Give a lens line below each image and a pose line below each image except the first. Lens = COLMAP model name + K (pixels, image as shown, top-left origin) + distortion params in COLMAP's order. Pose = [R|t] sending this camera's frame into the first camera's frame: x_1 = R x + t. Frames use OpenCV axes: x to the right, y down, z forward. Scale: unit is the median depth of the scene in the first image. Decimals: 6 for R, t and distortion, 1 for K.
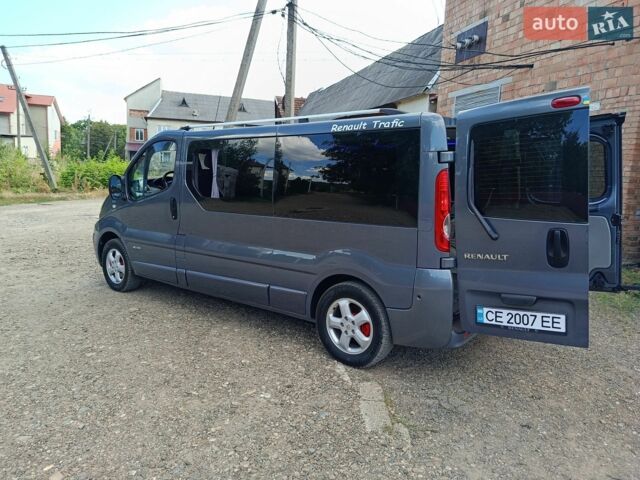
lens RADIAL K [[461.2, 0, 320.0], [0, 461.2, 240.0], [0, 0, 1]] dist [-0.005164, -0.004797]
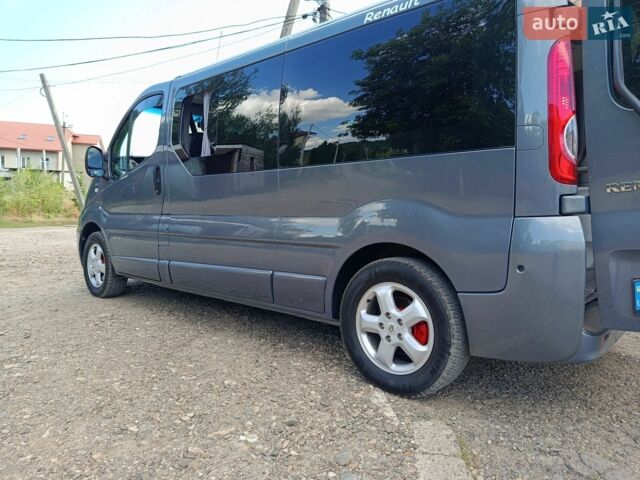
lens RADIAL K [[458.2, 0, 316.5], [0, 458.2, 241.3], [0, 0, 1]] dist [-0.010820, -0.005708]
pose [[0.996483, 0.002781, -0.083748, 0.011611], [-0.009823, 0.996435, -0.083791, 0.120103], [0.083217, 0.084319, 0.992958, 0.360985]]
